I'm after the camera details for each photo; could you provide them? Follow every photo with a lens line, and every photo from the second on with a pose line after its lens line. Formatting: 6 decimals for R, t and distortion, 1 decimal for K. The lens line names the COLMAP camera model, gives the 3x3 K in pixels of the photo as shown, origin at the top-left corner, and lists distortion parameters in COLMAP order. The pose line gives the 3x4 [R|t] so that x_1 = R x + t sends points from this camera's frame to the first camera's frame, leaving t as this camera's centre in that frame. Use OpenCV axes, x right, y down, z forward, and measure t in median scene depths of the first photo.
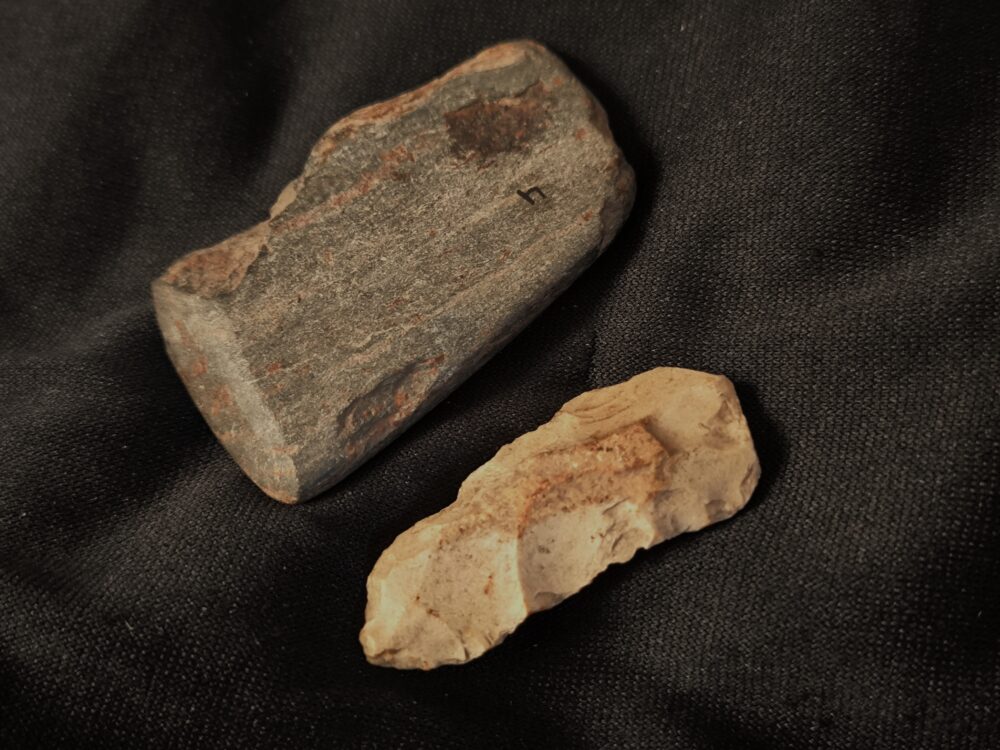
lens RADIAL K [[1529.0, 0, 500.0], [0, 1529.0, 375.0], [0, 0, 1]] dist [0.147156, -2.259391]
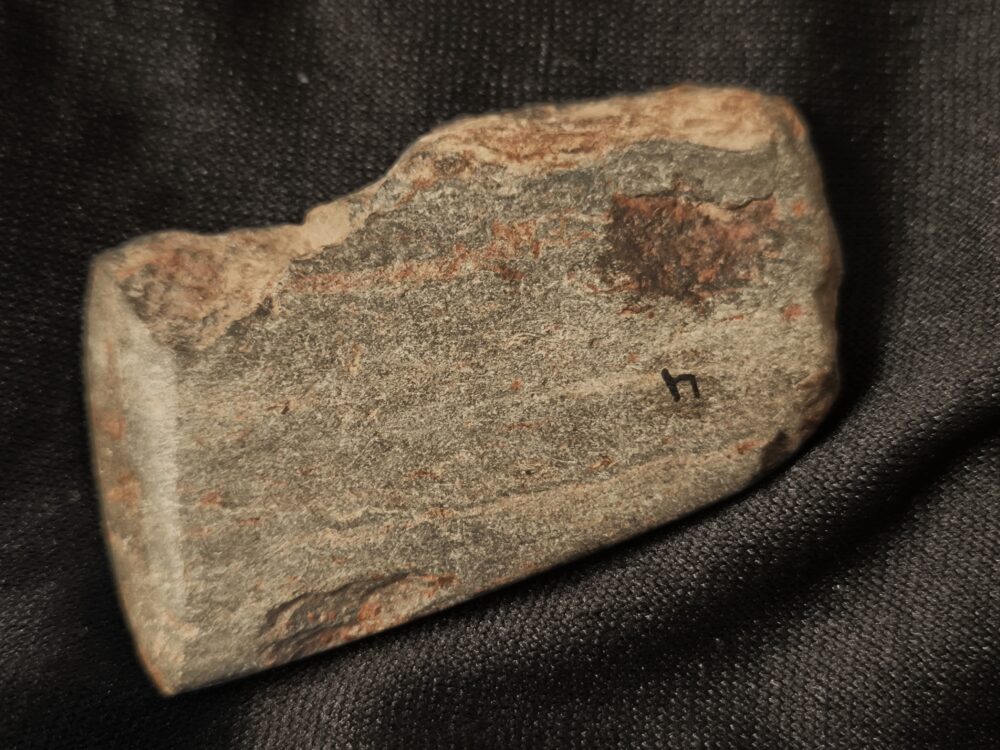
lens RADIAL K [[1529.0, 0, 500.0], [0, 1529.0, 375.0], [0, 0, 1]] dist [0.147156, -2.259391]
pose [[0.914899, 0.400112, 0.053581, -0.085973], [-0.396459, 0.865577, 0.305937, -0.289878], [0.076030, -0.301144, 0.950543, 0.380766]]
